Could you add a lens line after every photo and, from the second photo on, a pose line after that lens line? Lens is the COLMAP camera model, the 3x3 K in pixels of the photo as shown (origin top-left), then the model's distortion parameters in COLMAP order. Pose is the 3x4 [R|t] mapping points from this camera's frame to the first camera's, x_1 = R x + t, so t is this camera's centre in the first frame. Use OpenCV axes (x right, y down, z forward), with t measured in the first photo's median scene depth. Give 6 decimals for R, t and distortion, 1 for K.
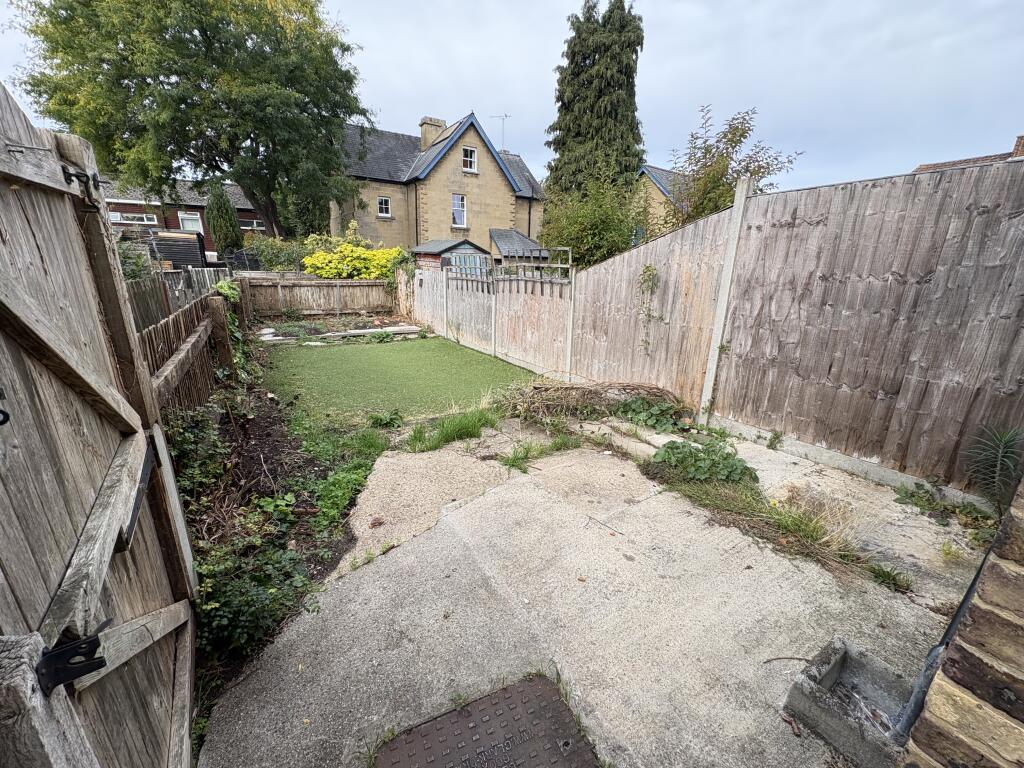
lens RADIAL K [[407.6, 0, 512.0], [0, 407.6, 384.0], [0, 0, 1]] dist [-0.000948, -0.000366]
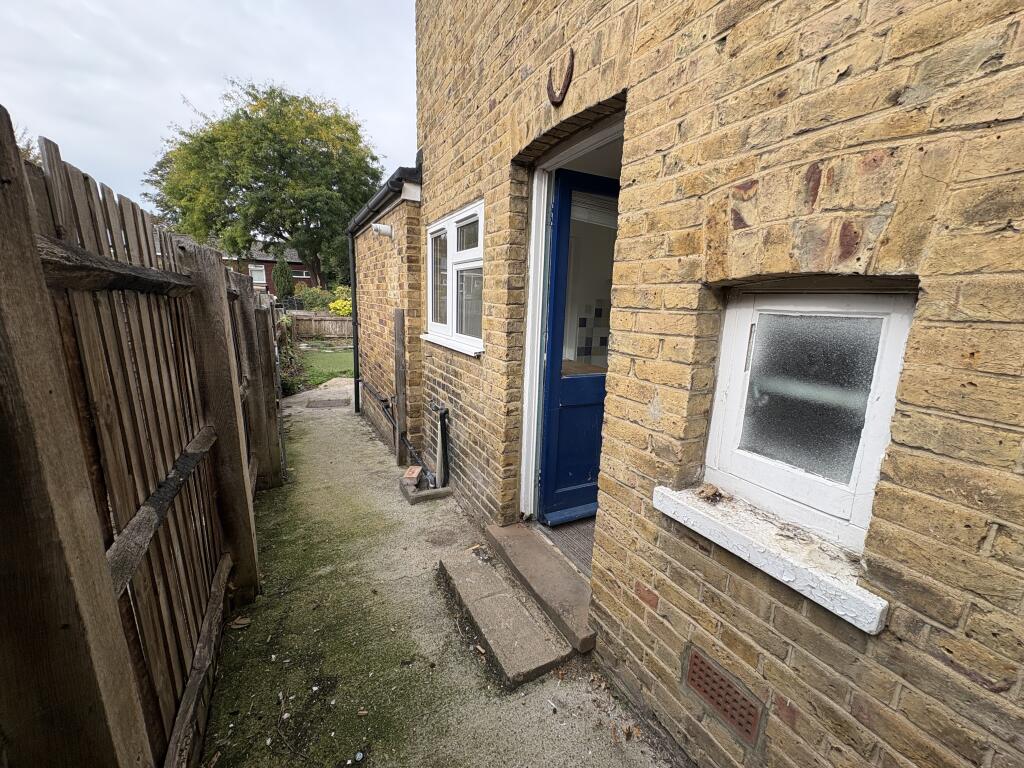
lens RADIAL K [[407.6, 0, 512.0], [0, 407.6, 384.0], [0, 0, 1]] dist [-0.000948, -0.000366]
pose [[0.996836, 0.027221, -0.074679, 0.234341], [-0.034102, 0.995131, -0.092474, 0.092148], [0.071798, 0.094728, 0.992911, -0.360816]]
